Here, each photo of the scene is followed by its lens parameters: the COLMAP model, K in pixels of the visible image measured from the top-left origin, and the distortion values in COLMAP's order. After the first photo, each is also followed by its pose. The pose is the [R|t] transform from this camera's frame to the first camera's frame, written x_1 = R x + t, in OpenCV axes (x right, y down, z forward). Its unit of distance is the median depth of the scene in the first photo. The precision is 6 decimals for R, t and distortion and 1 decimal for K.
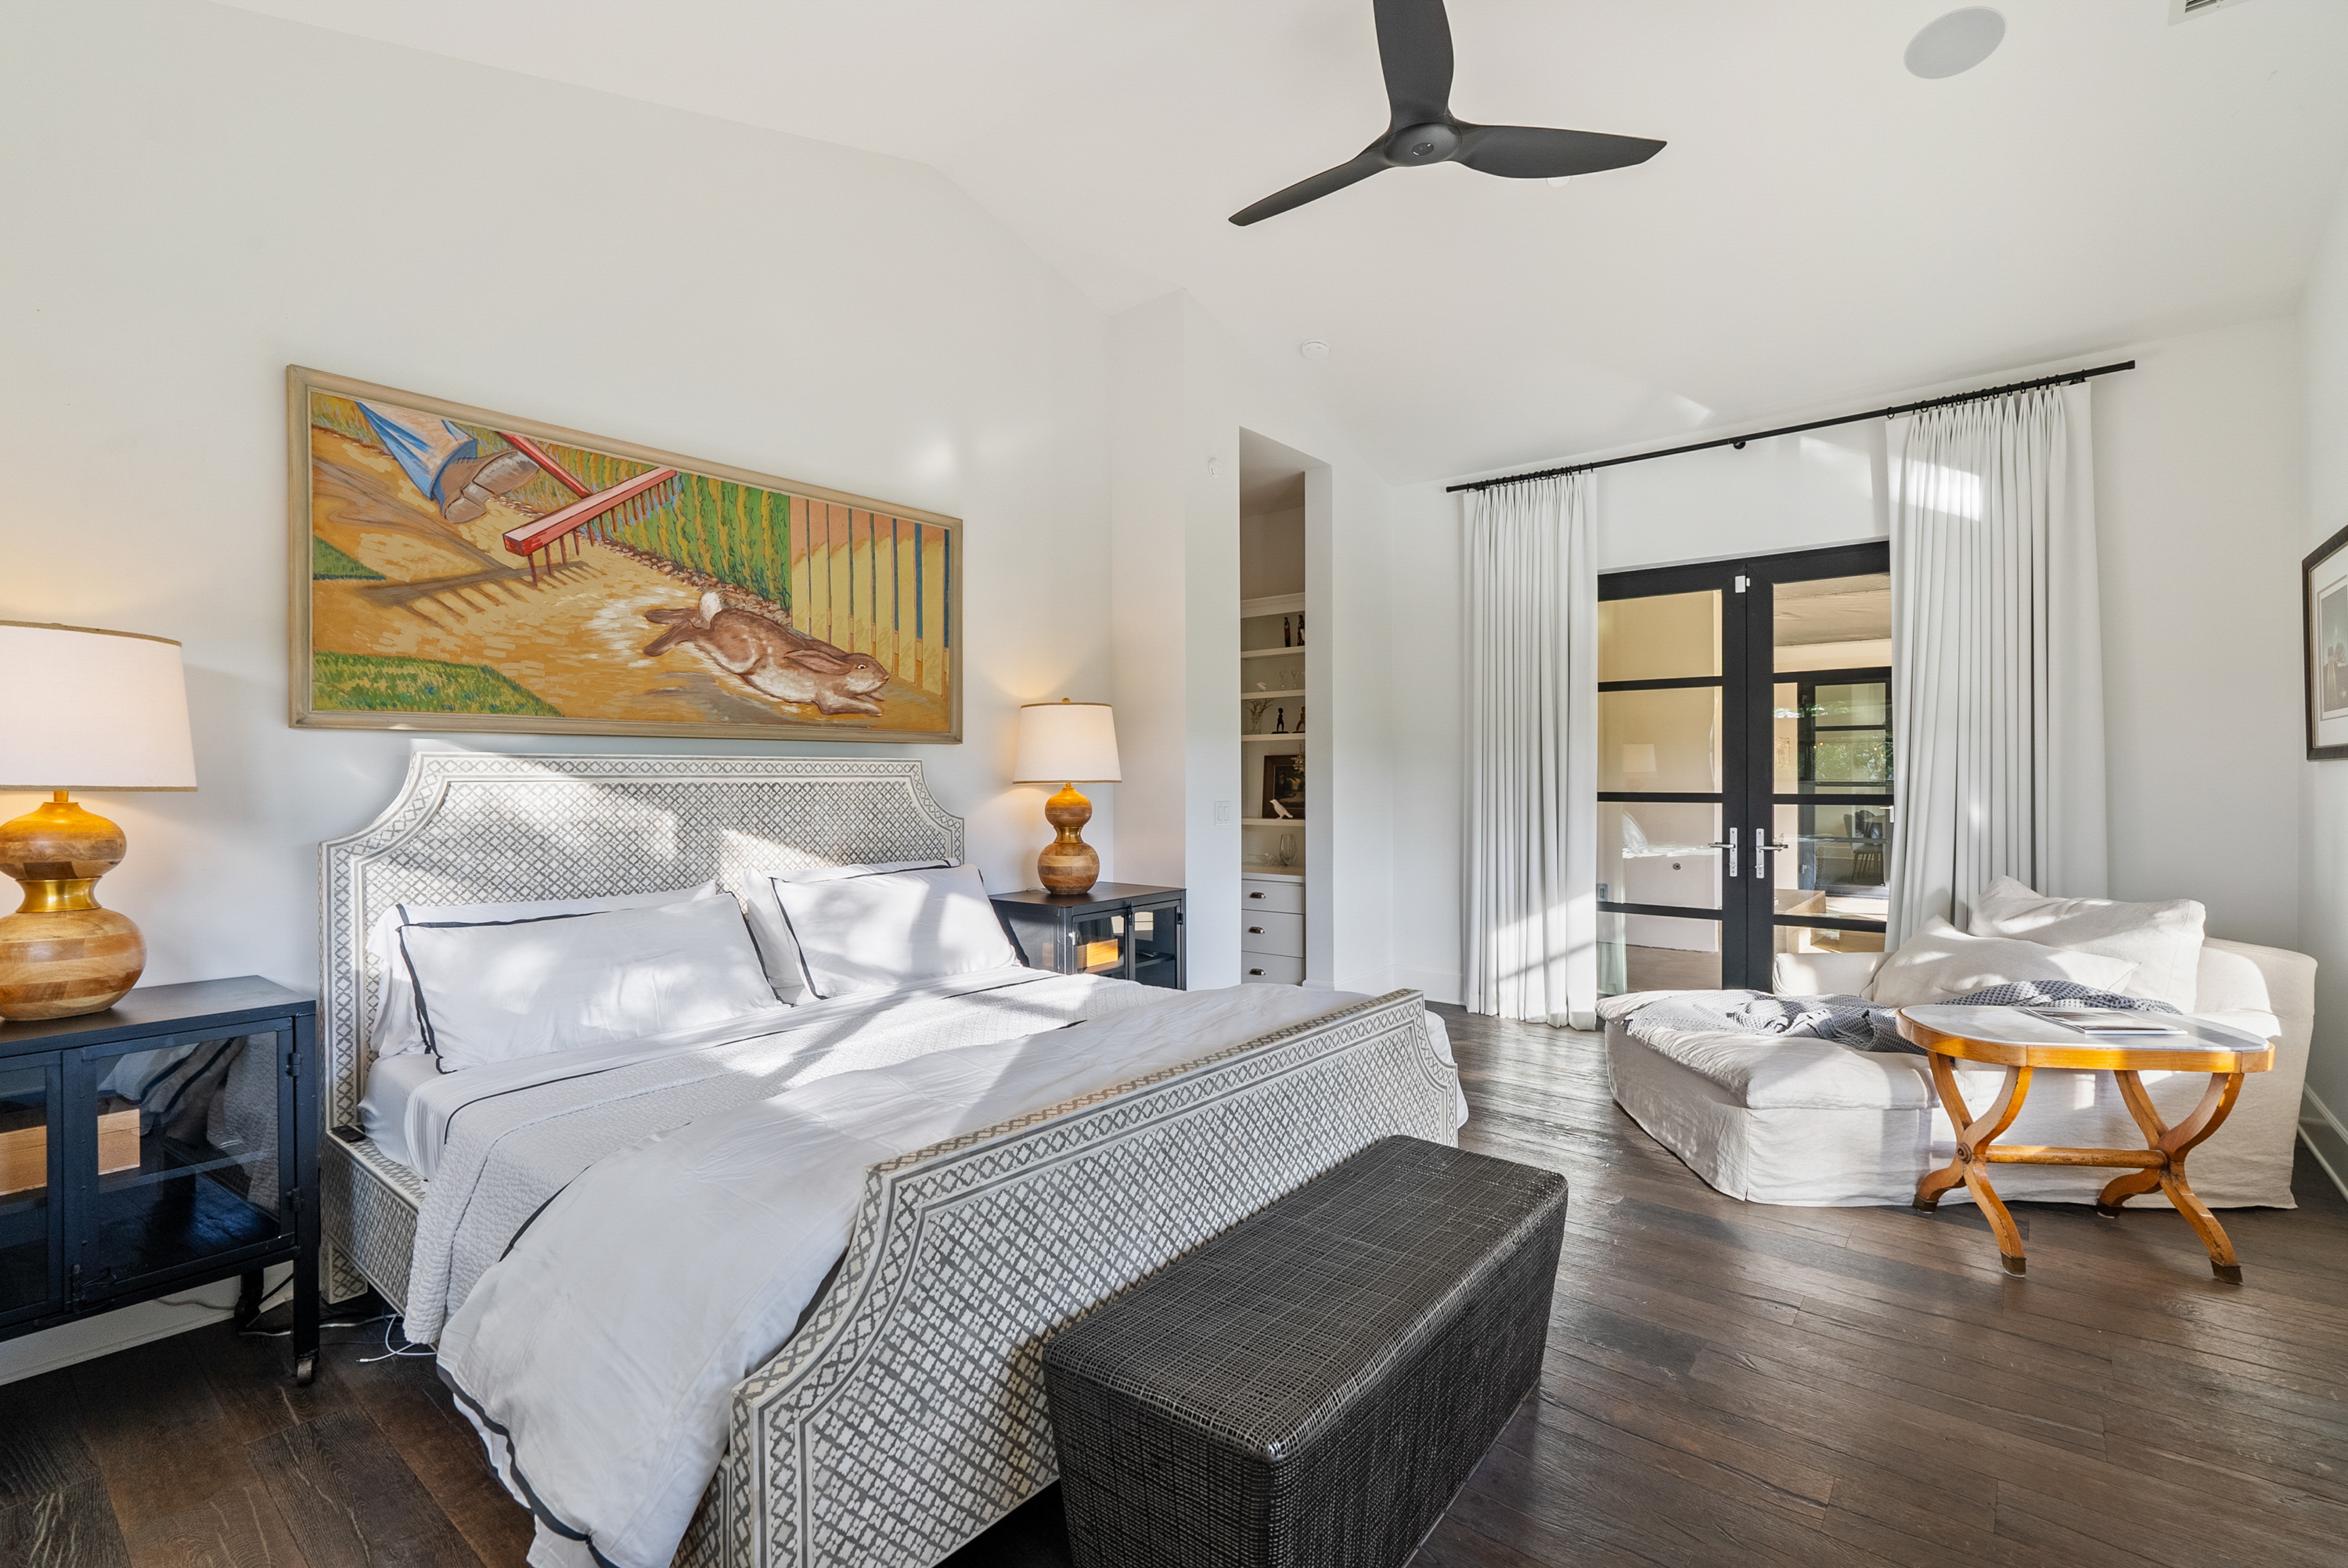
lens RADIAL K [[1067.2, 0, 1158.2], [0, 1067.2, 790.2], [0, 0, 1]] dist [-0.006264, 0.002201]
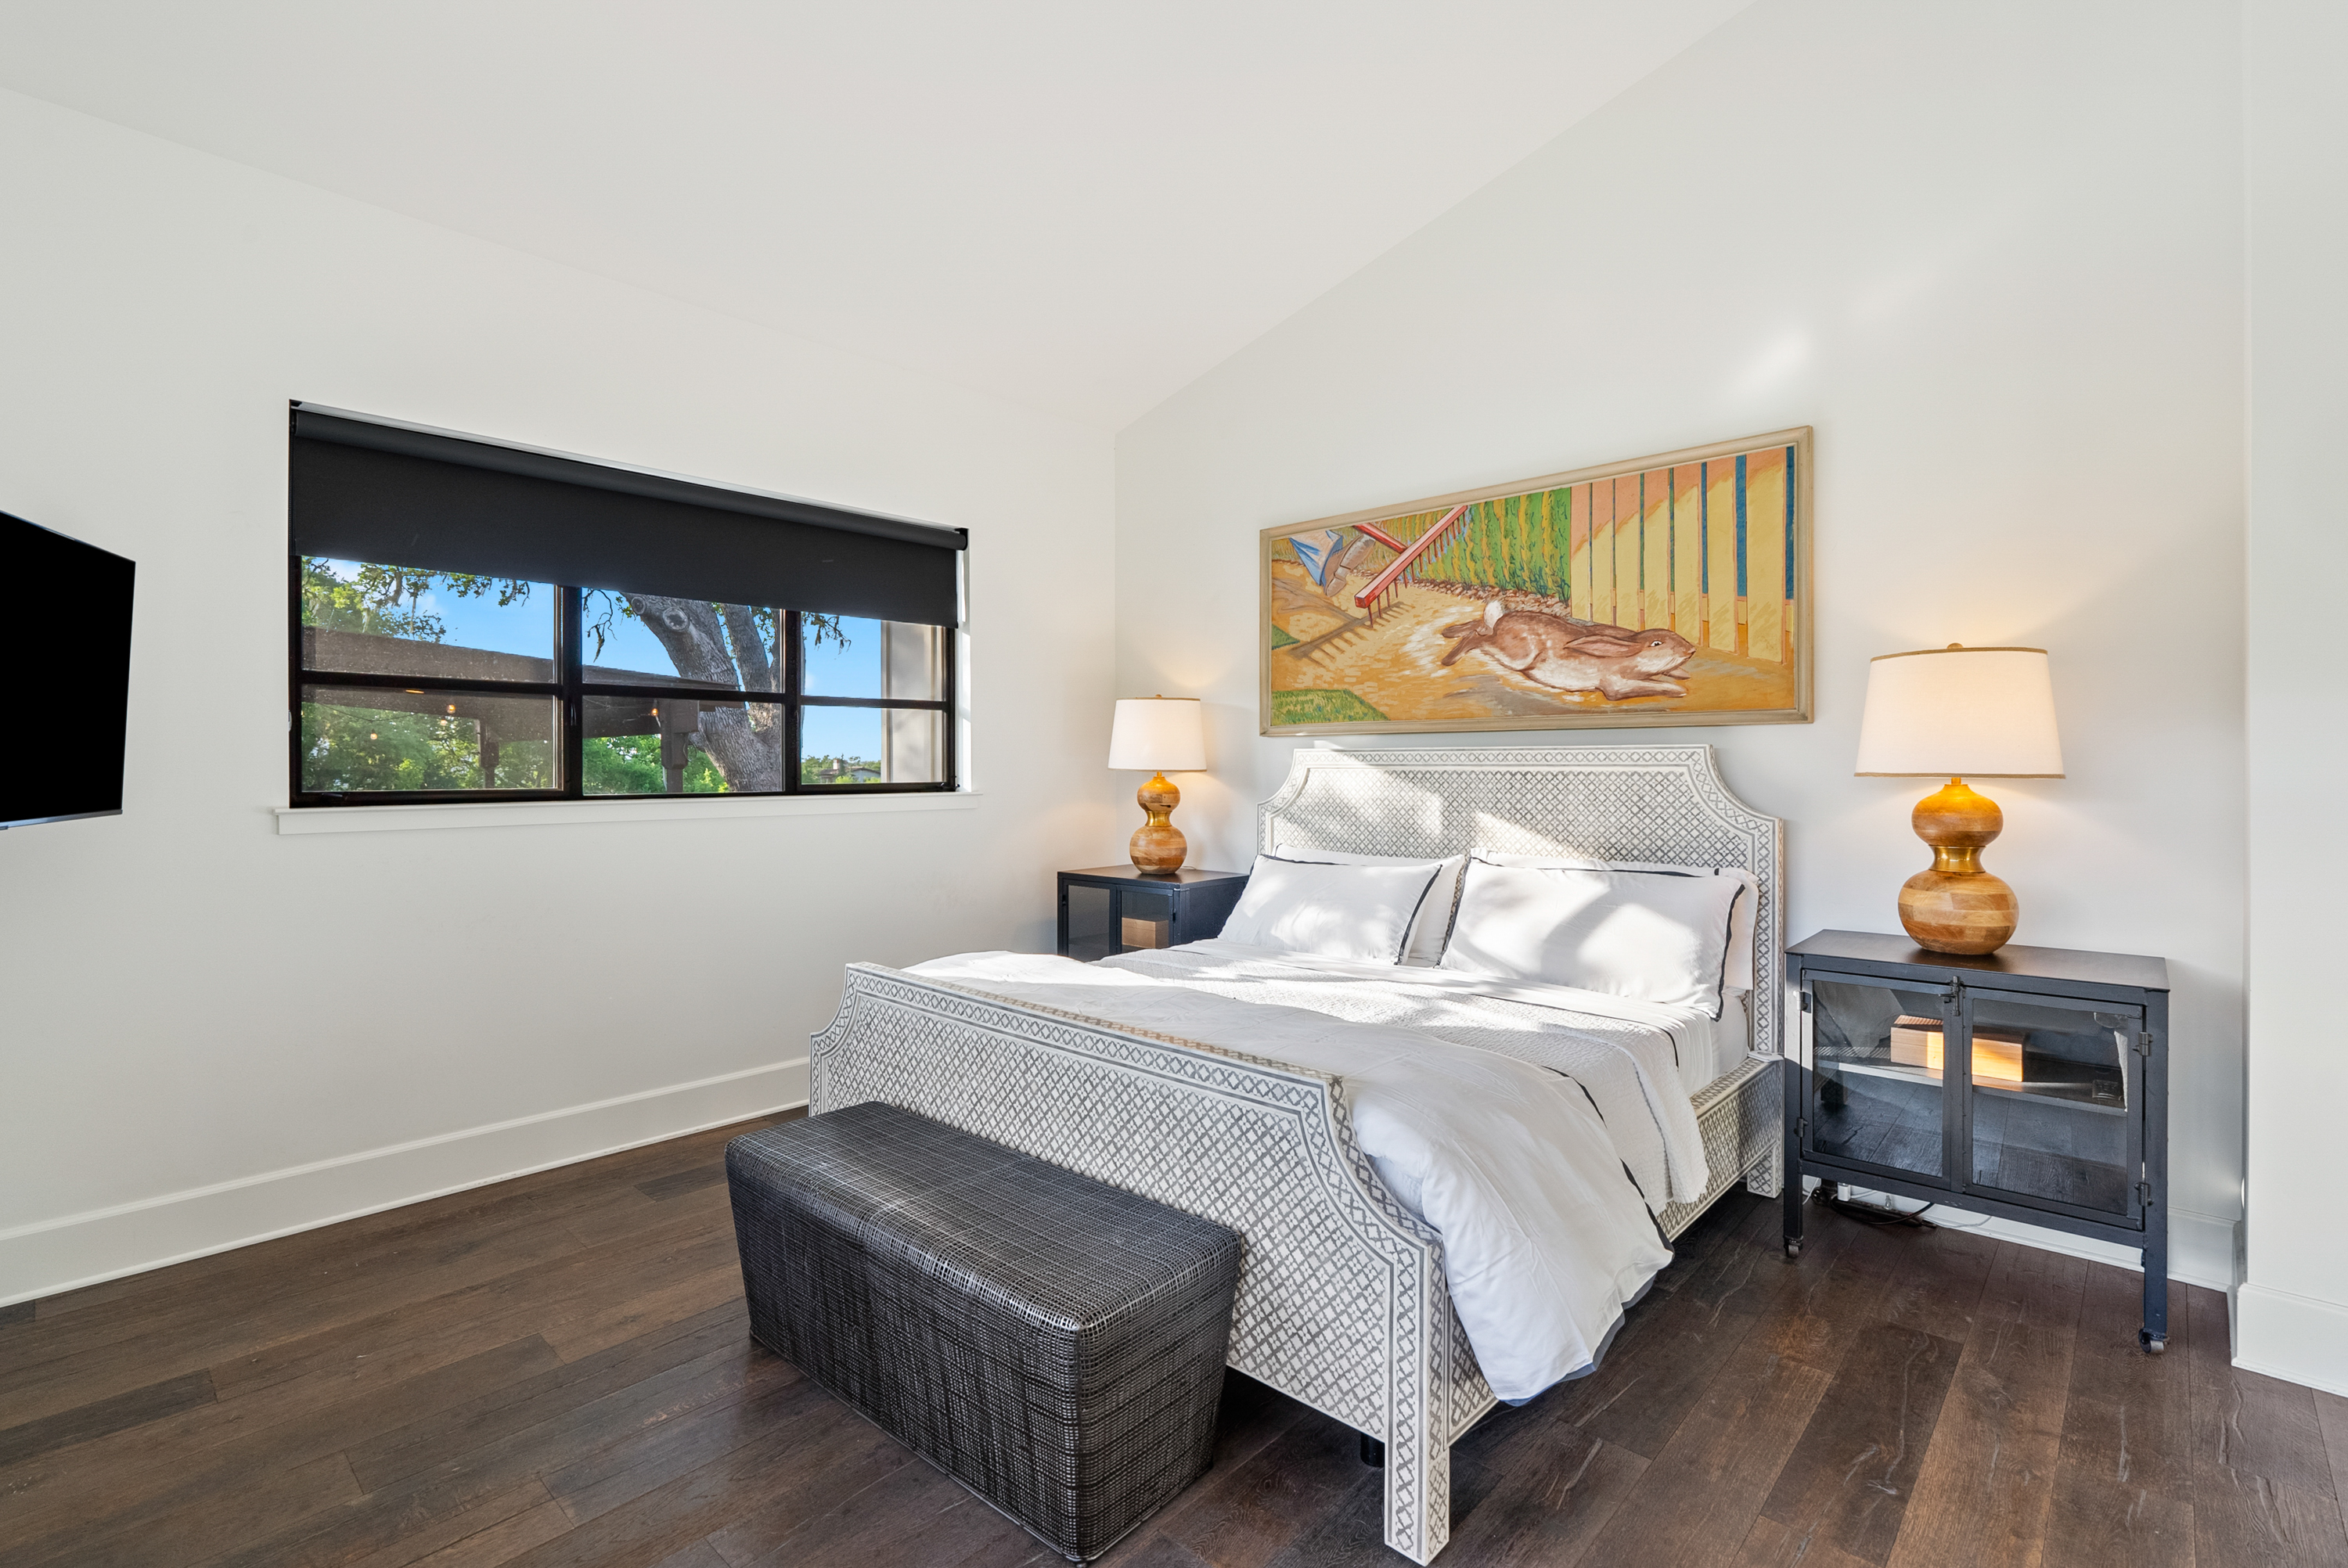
lens RADIAL K [[1067.2, 0, 1156.7], [0, 1067.2, 765.9], [0, 0, 1]] dist [-0.006264, 0.002201]
pose [[-0.064132, 0.006255, -0.997922, 0.832972], [-0.011588, 0.999908, 0.007012, -0.018268], [0.997874, 0.012013, -0.064054, 0.823072]]
